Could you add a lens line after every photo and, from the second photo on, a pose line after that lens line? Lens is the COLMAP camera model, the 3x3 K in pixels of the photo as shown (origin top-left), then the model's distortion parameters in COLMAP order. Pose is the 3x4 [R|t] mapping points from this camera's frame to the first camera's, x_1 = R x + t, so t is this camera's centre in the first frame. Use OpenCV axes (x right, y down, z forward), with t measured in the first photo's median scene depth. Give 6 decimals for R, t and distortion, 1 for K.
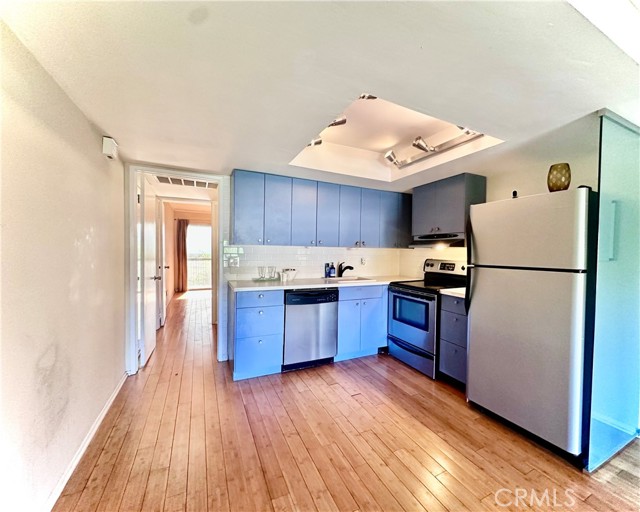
lens RADIAL K [[275.3, 0, 342.2], [0, 275.3, 256.8], [0, 0, 1]] dist [-0.001856, -0.000001]
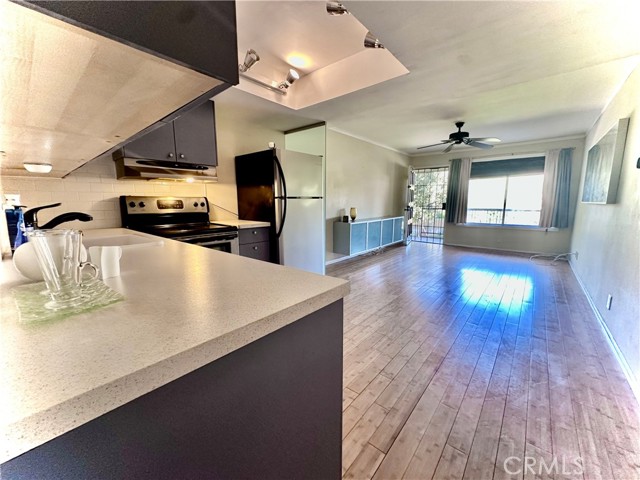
lens RADIAL K [[256.4, 0, 321.6], [0, 256.4, 239.7], [0, 0, 1]] dist [-0.000903, 0.000888]
pose [[-0.382489, -0.152537, 0.911282, -0.525576], [0.017983, 0.984862, 0.172402, 0.016687], [-0.923785, 0.082330, -0.373956, 0.944340]]
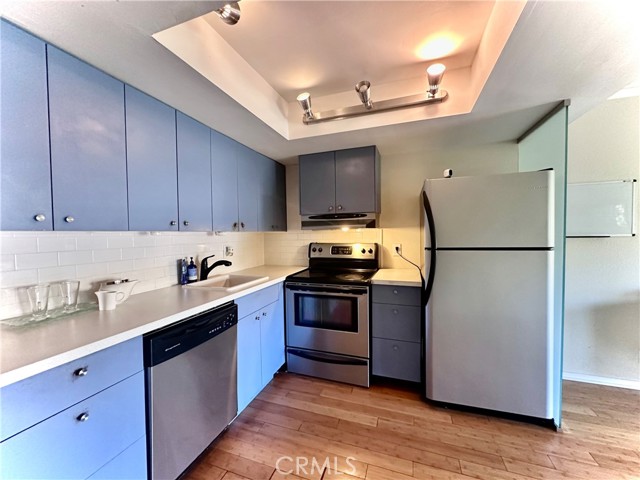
lens RADIAL K [[256.4, 0, 320.9], [0, 256.4, 240.7], [0, 0, 1]] dist [-0.000903, 0.000888]
pose [[0.727554, -0.049569, 0.684258, -0.251002], [0.041470, 0.998740, 0.028257, -0.023656], [-0.684796, 0.007817, 0.728693, 0.472756]]
